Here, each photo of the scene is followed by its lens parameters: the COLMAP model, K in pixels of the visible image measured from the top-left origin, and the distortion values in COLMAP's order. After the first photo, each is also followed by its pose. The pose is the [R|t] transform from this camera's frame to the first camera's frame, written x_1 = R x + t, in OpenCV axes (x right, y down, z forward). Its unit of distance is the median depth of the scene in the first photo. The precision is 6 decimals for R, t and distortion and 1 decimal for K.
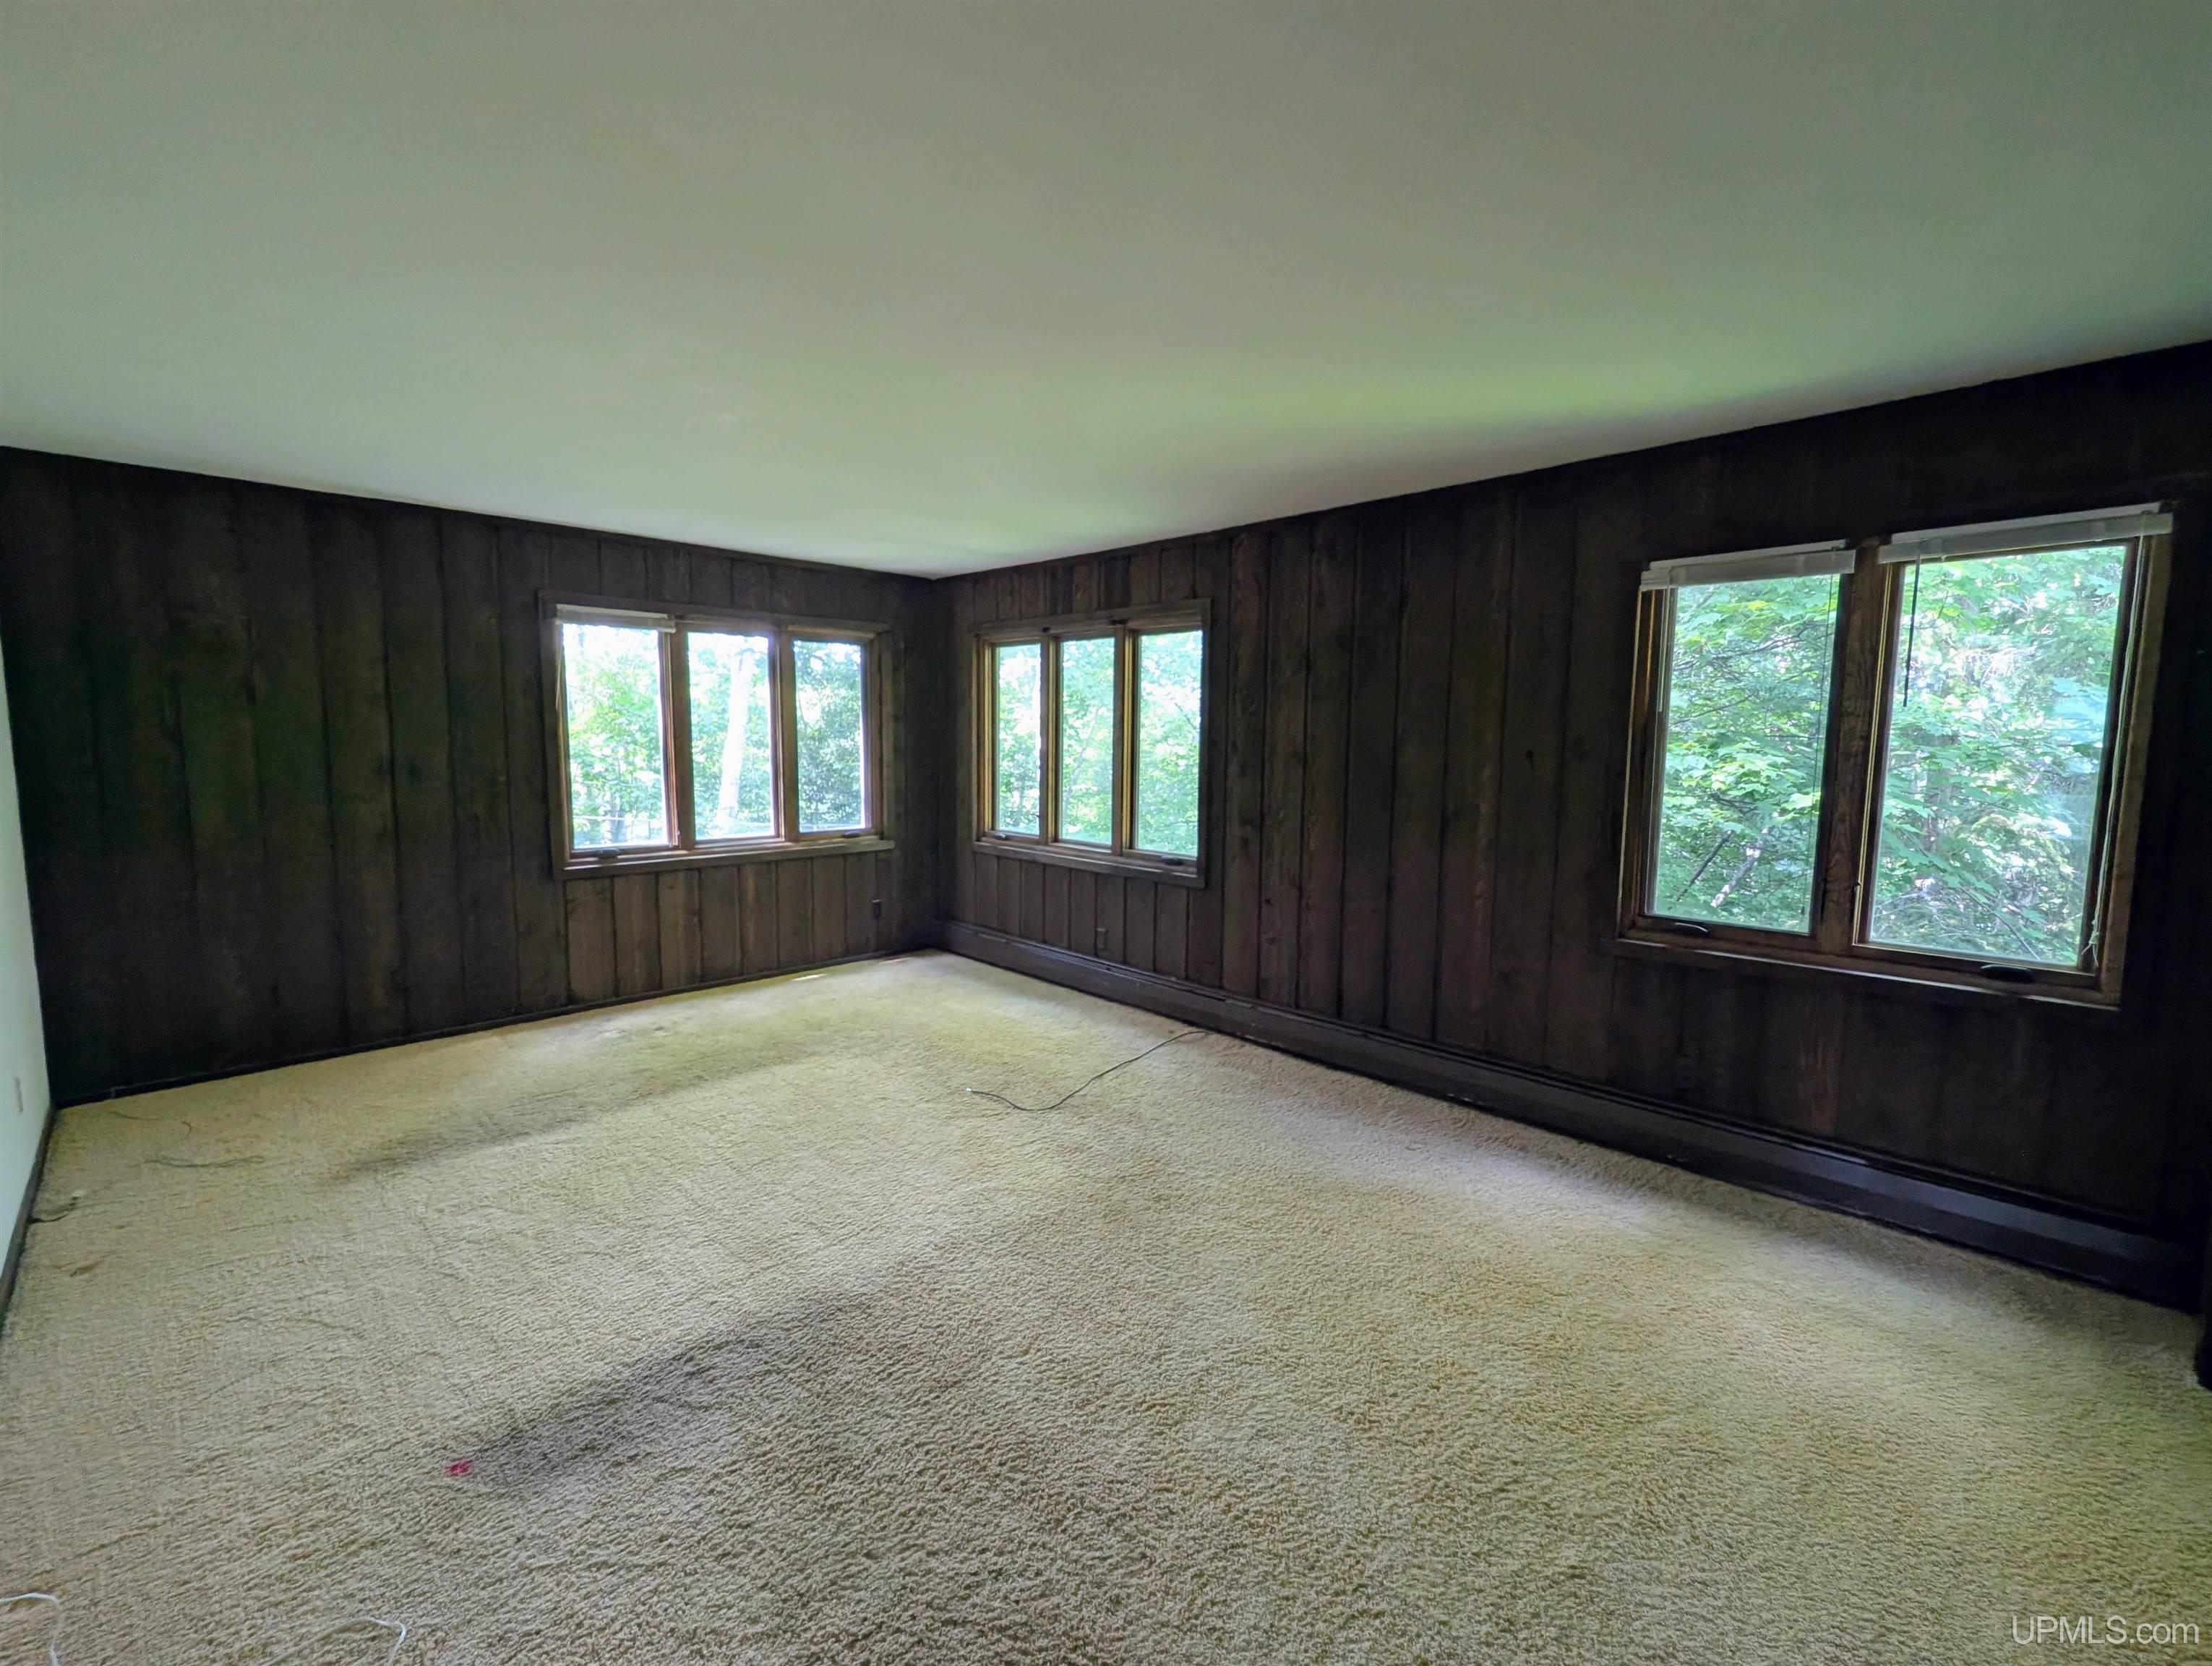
lens RADIAL K [[940.3, 0, 1107.4], [0, 940.3, 831.7], [0, 0, 1]] dist [0.001129, -0.000200]
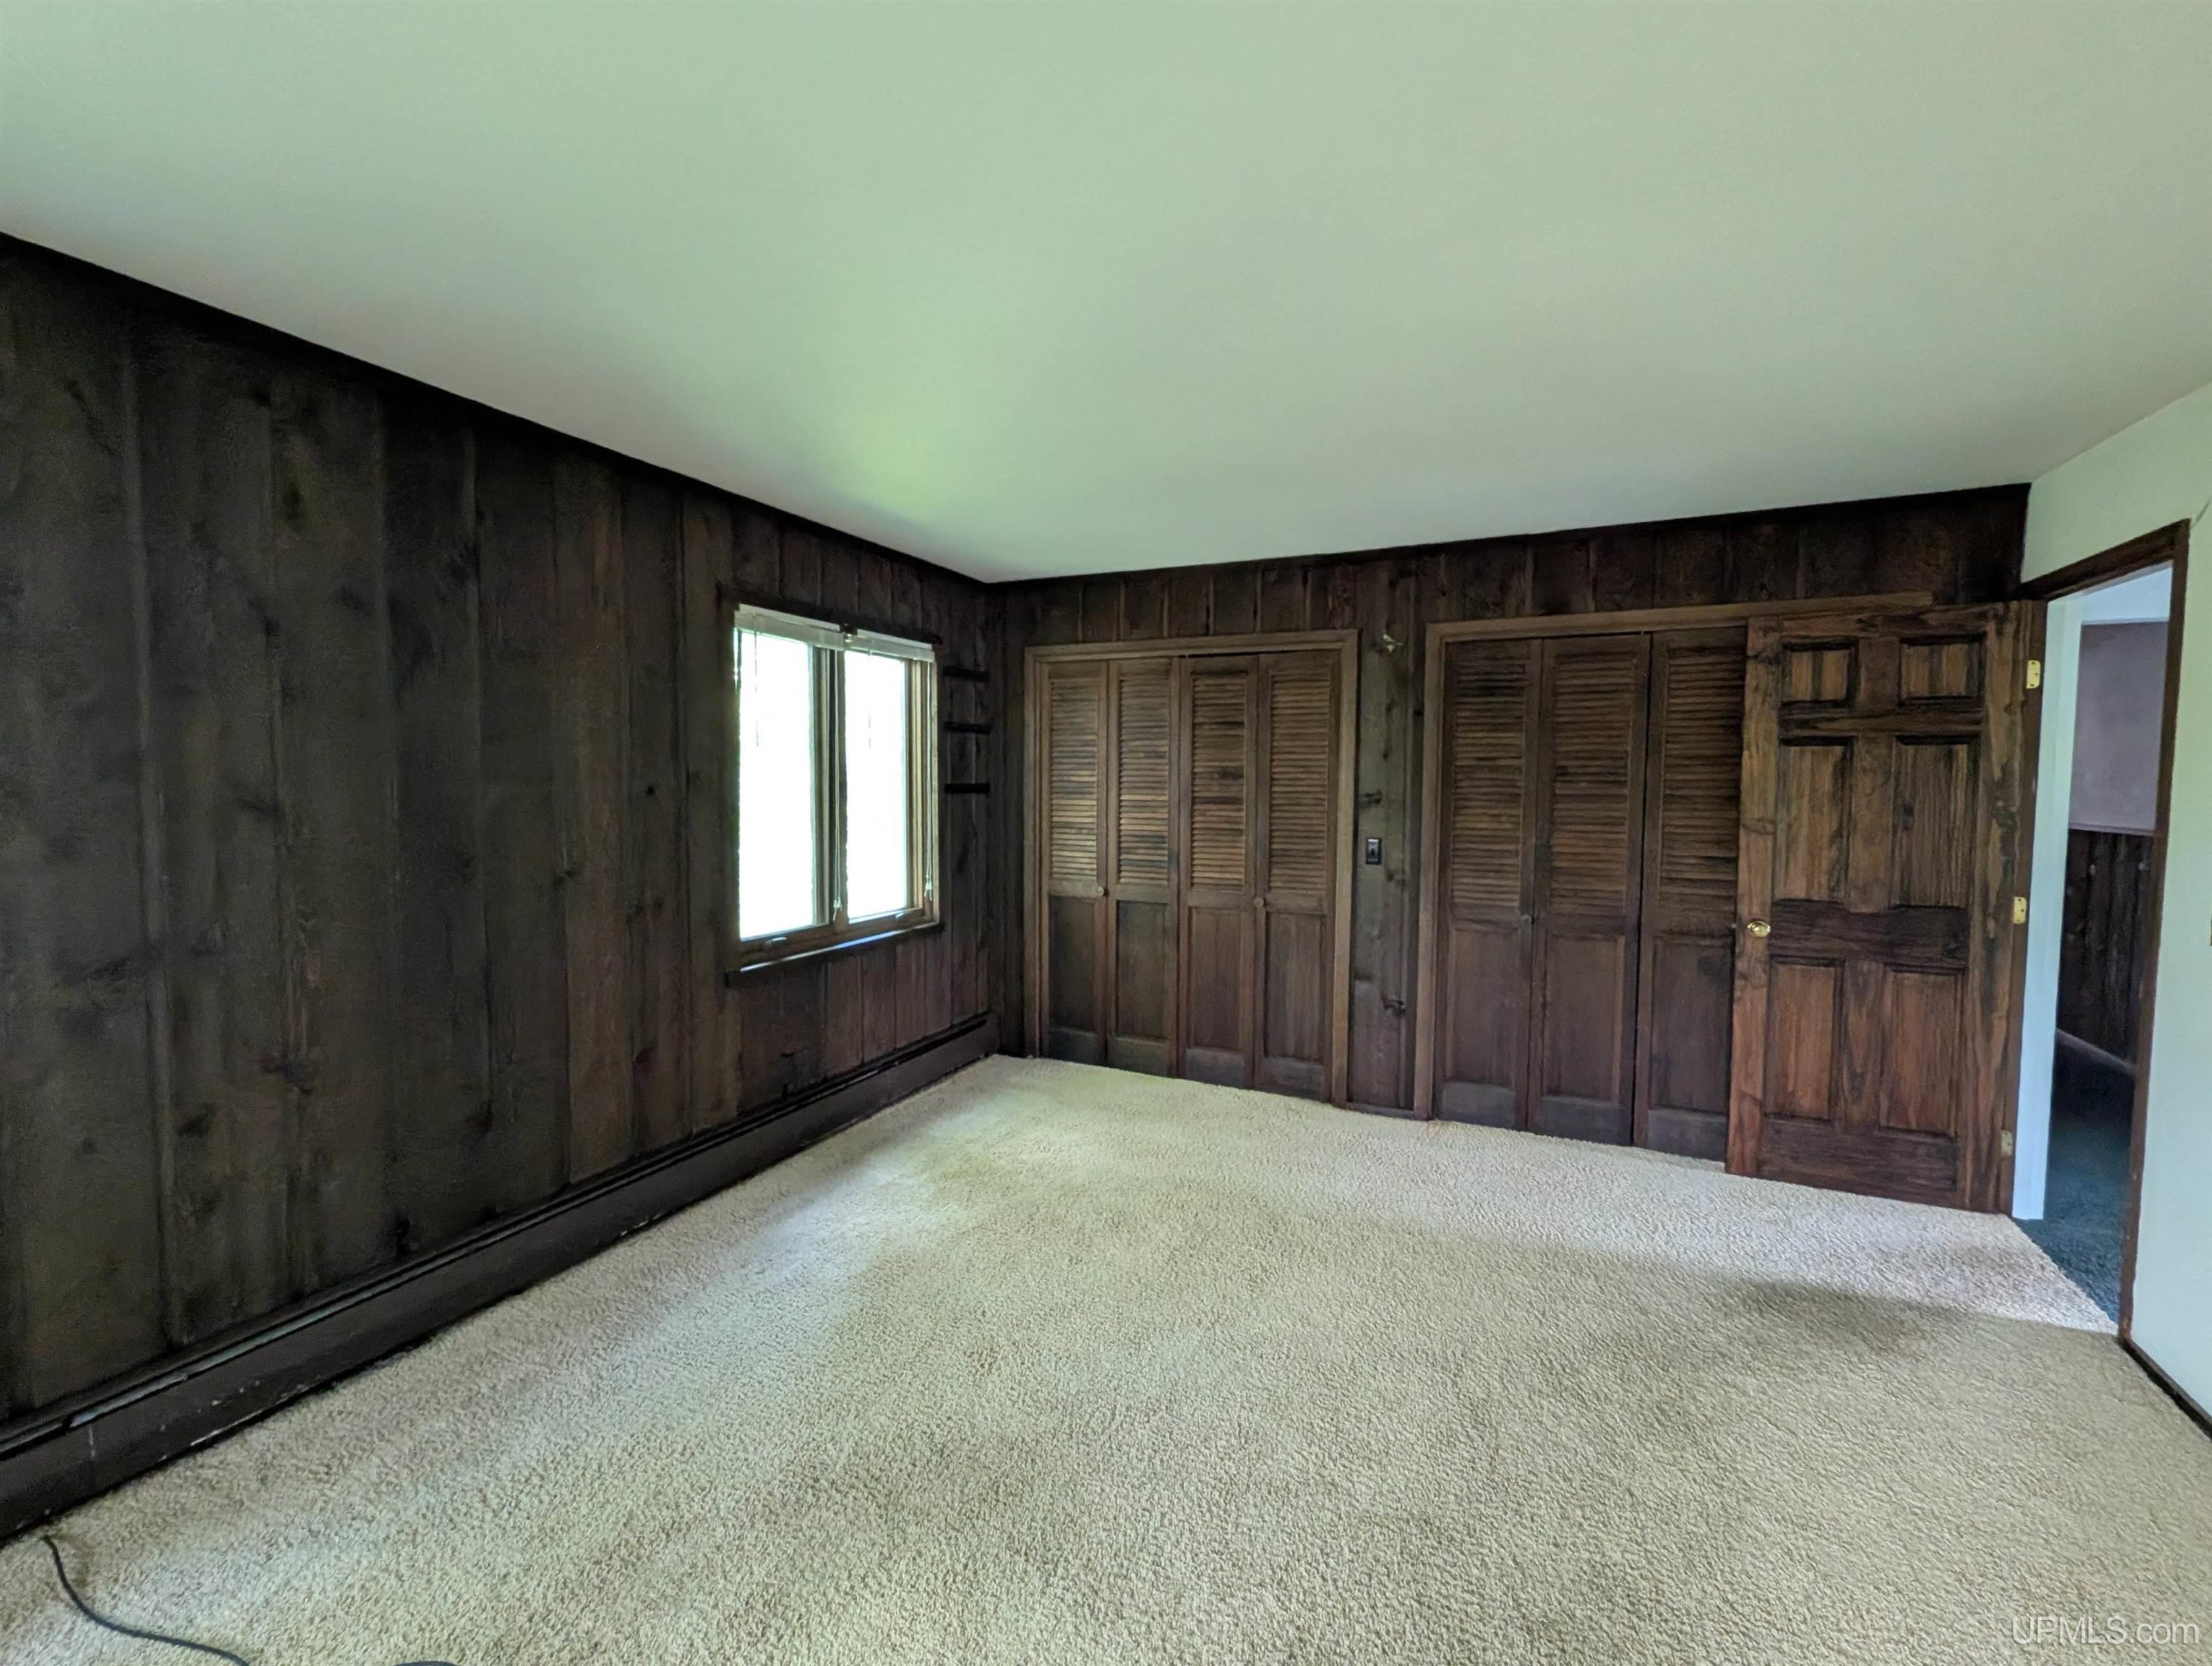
lens RADIAL K [[940.3, 0, 1107.4], [0, 940.3, 831.7], [0, 0, 1]] dist [0.001129, -0.000200]
pose [[-0.343120, -0.062915, 0.937182, -0.554834], [0.087268, 0.991303, 0.098499, -0.102870], [-0.935229, 0.115583, -0.334646, 0.994855]]
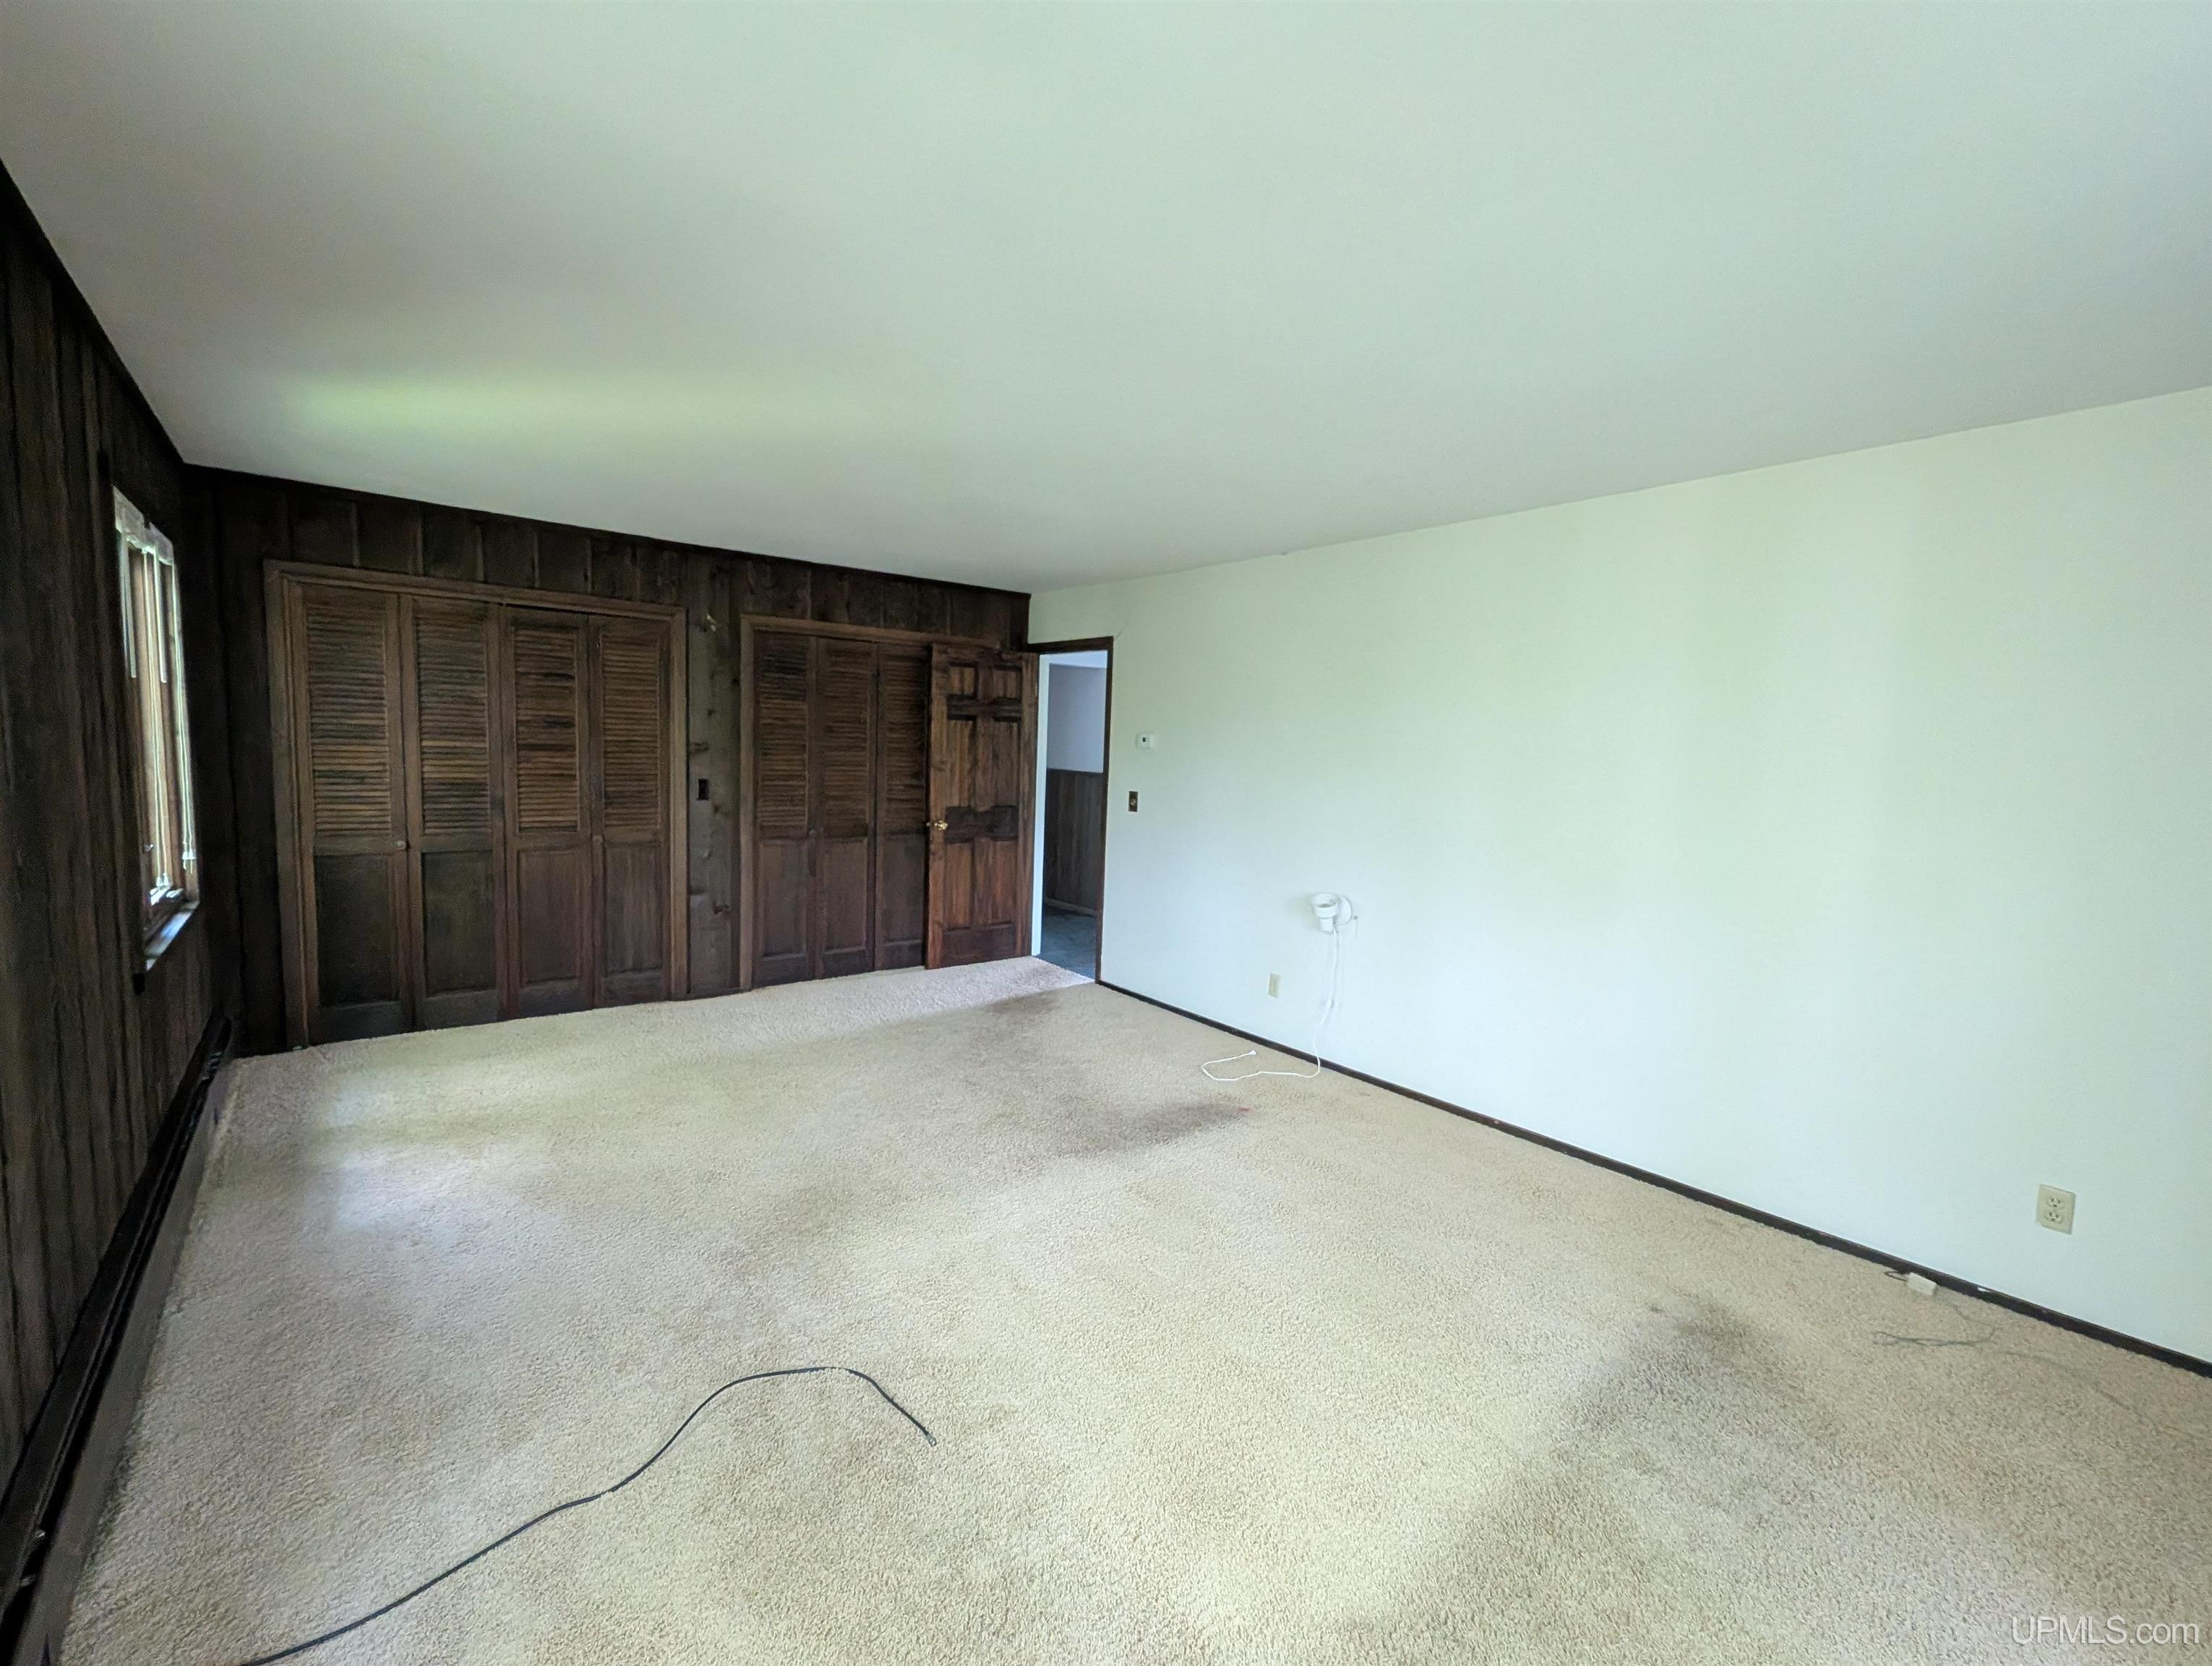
lens RADIAL K [[940.3, 0, 1107.4], [0, 940.3, 831.7], [0, 0, 1]] dist [0.001129, -0.000200]
pose [[-0.993151, -0.052486, 0.104390, -0.337840], [-0.031170, 0.980065, 0.196215, -0.183032], [-0.112607, 0.191617, -0.974988, 1.717860]]
